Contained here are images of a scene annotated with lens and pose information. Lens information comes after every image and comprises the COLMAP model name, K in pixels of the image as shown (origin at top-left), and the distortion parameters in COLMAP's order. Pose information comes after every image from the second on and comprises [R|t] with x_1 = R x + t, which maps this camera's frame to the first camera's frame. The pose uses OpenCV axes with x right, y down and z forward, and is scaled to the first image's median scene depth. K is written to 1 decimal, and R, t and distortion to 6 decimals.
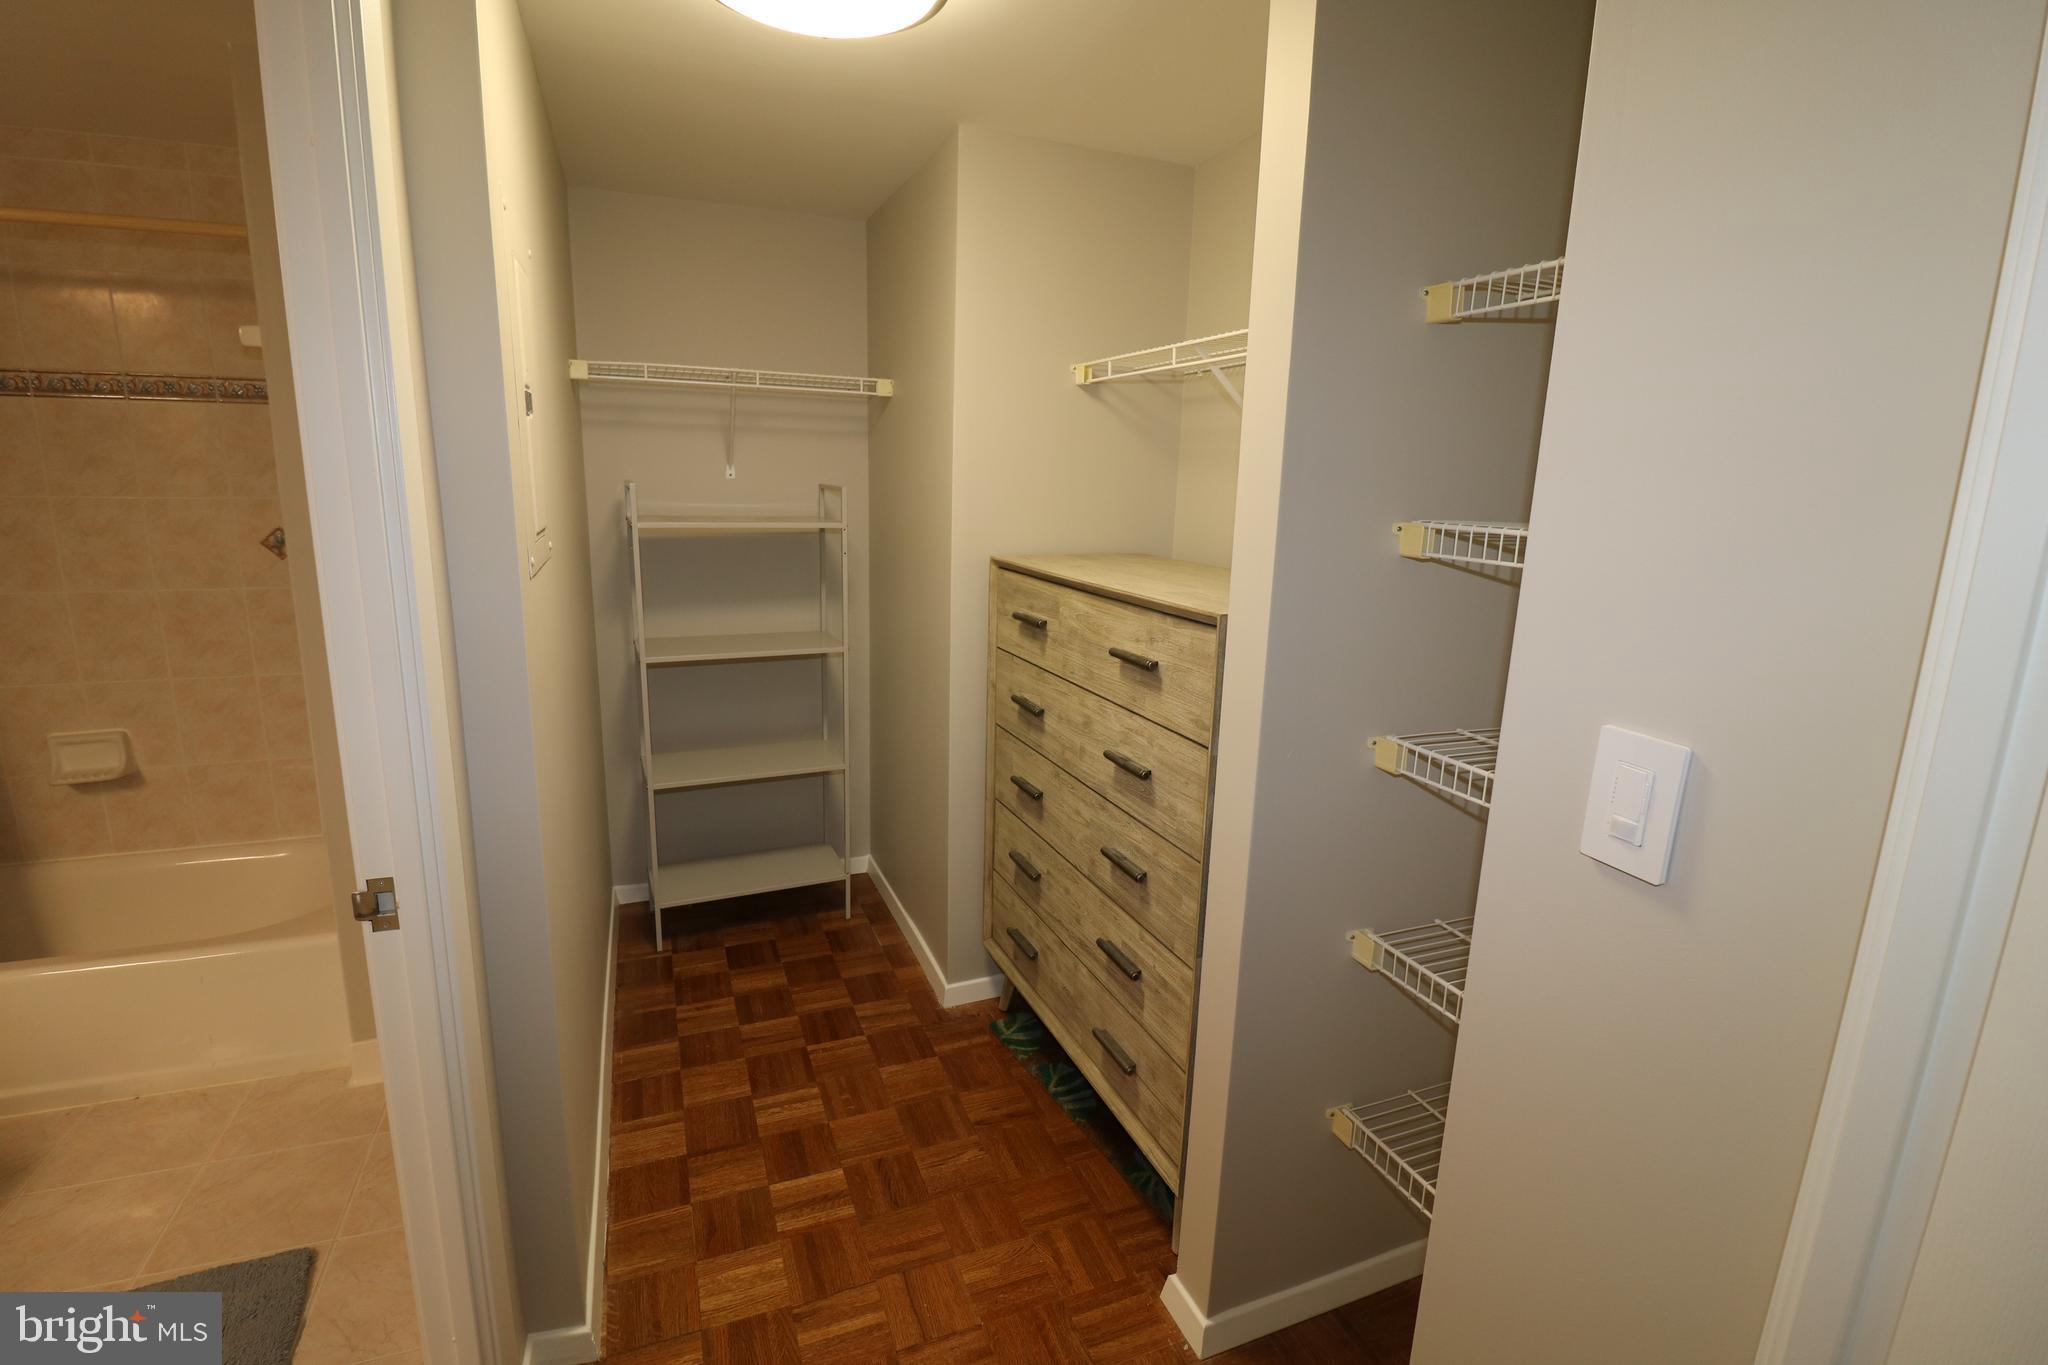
lens RADIAL K [[937.8, 0, 1015.7], [0, 937.8, 674.4], [0, 0, 1]] dist [-0.003907, -0.010548]
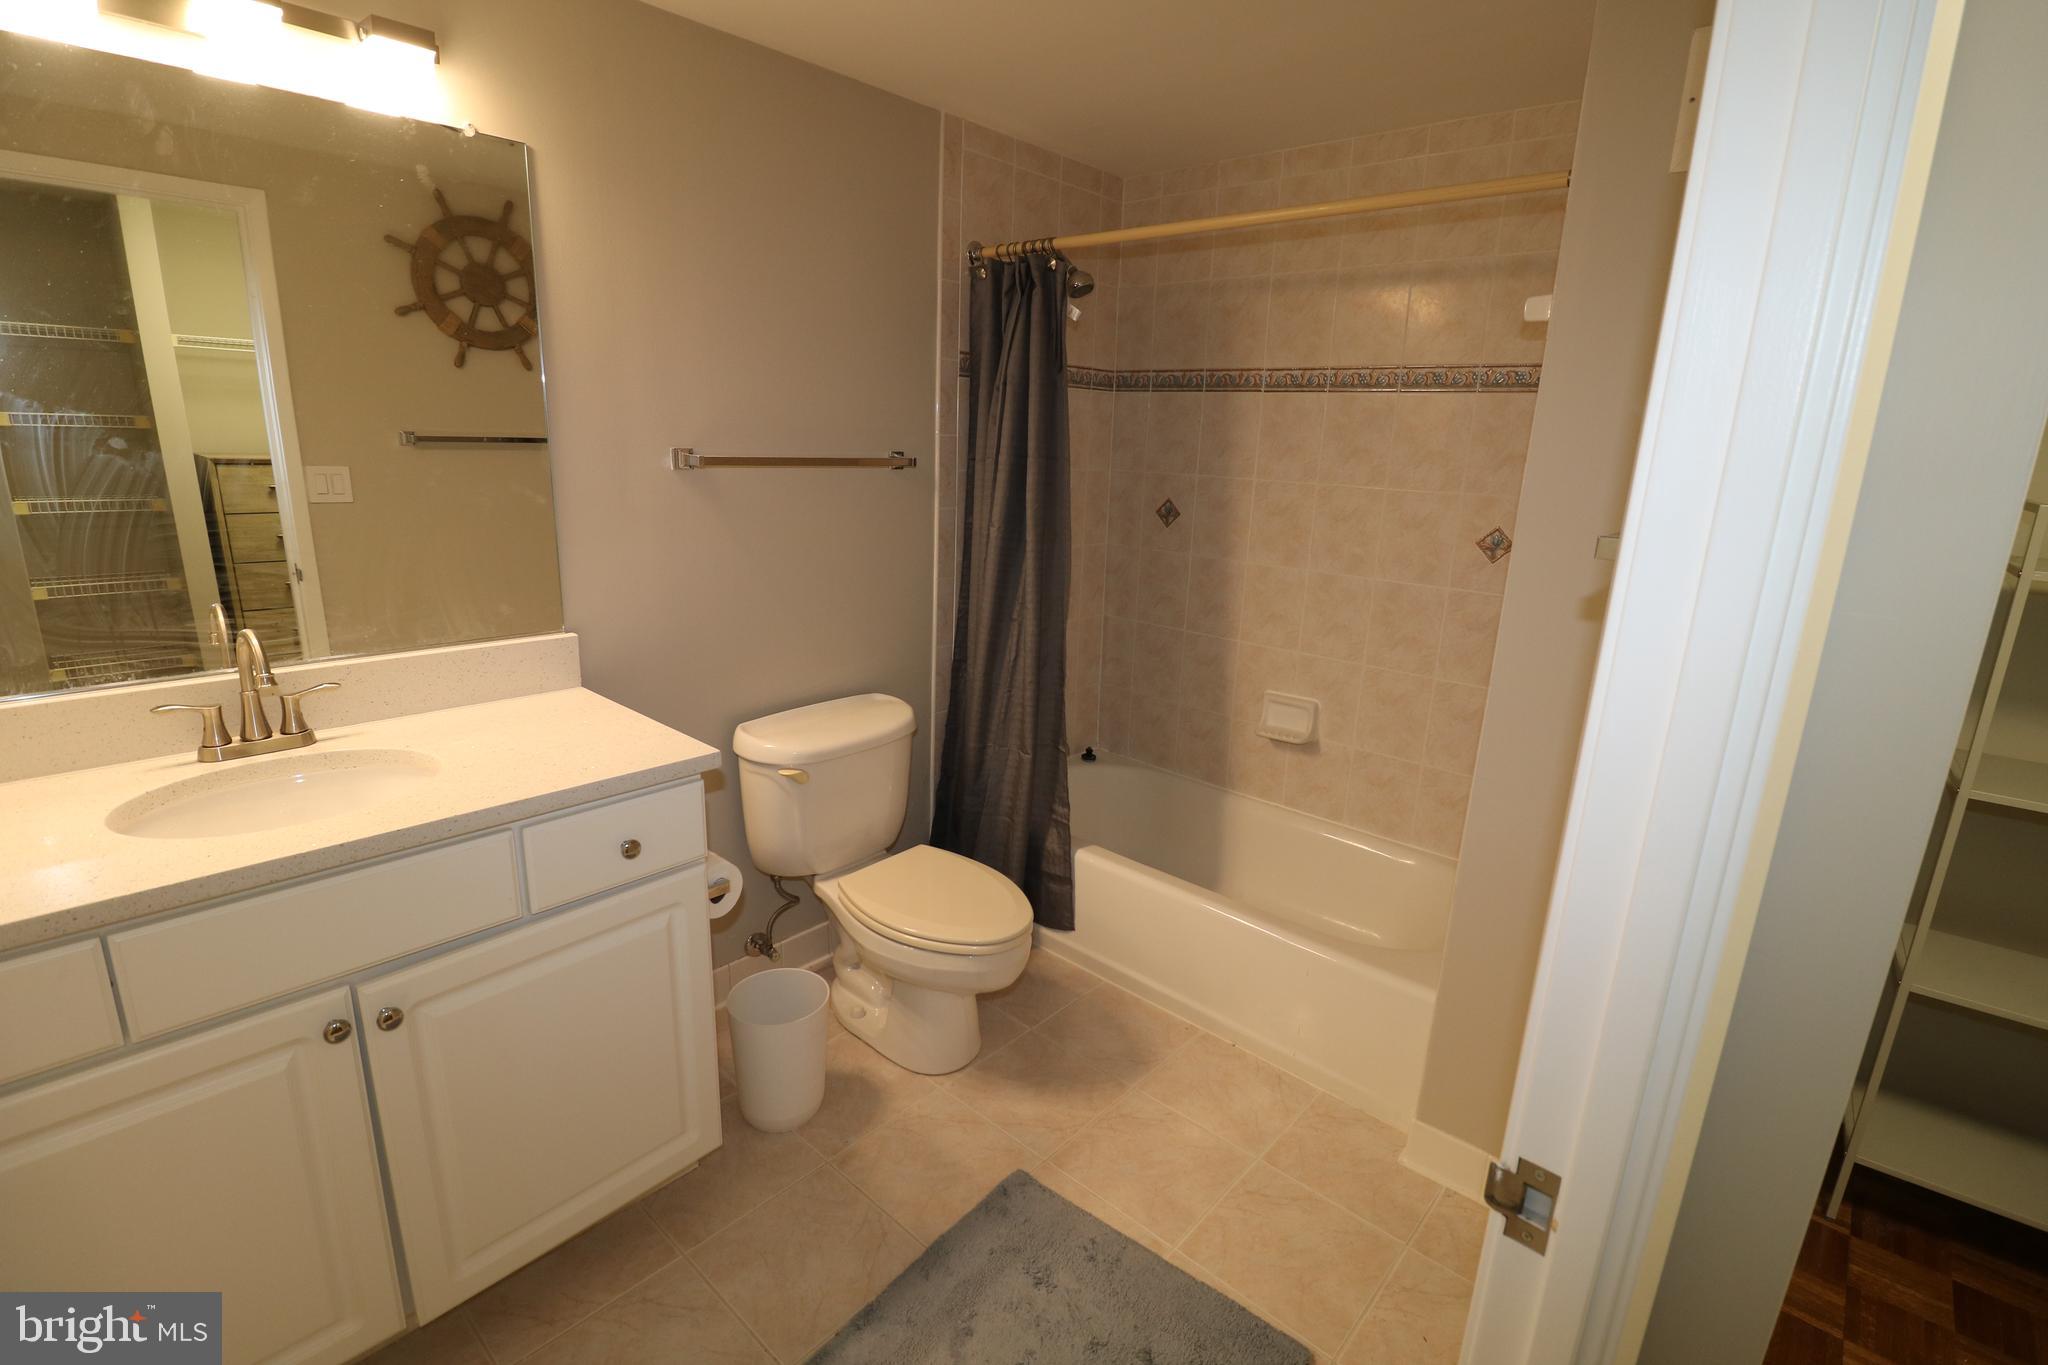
lens RADIAL K [[937.8, 0, 1015.7], [0, 937.8, 674.4], [0, 0, 1]] dist [-0.003907, -0.010548]
pose [[0.439069, 0.216535, -0.871970, -0.174898], [-0.207361, 0.968744, 0.136152, -0.047858], [0.874197, 0.121032, 0.470246, 0.178344]]
